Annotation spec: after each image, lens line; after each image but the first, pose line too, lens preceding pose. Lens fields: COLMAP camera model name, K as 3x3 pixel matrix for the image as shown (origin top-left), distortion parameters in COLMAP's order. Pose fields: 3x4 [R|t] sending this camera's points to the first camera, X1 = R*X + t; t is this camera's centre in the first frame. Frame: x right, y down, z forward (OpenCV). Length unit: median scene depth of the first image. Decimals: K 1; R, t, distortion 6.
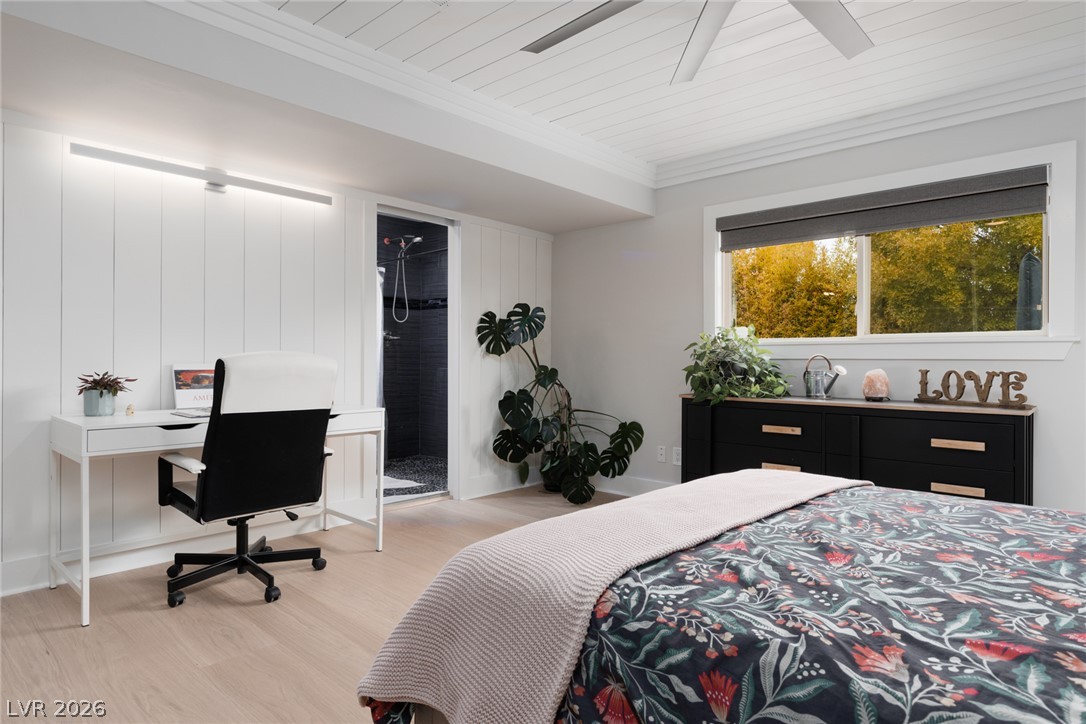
lens RADIAL K [[643.6, 0, 543.2], [0, 643.6, 358.4], [0, 0, 1]] dist [-0.001393, -0.000383]
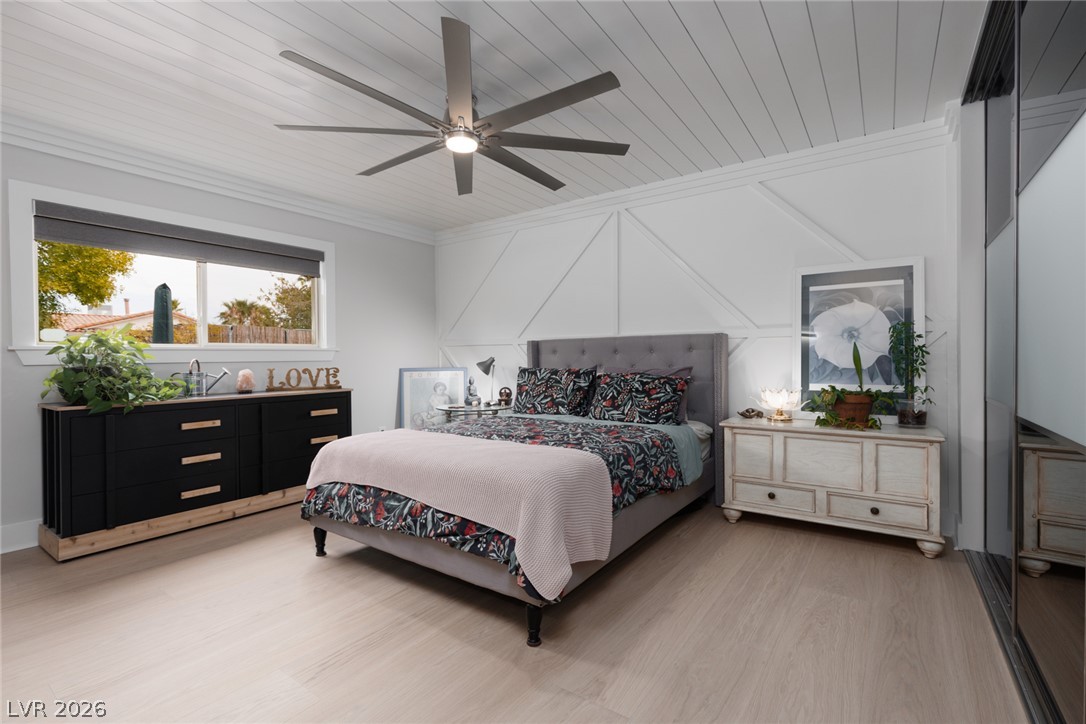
lens RADIAL K [[483.5, 0, 543.2], [0, 483.5, 361.1], [0, 0, 1]] dist [0.003536, -0.000037]
pose [[-0.135510, -0.005257, 0.990762, -0.603941], [0.016635, 0.999833, 0.007580, 0.002486], [-0.990636, 0.017508, -0.135400, 0.559720]]
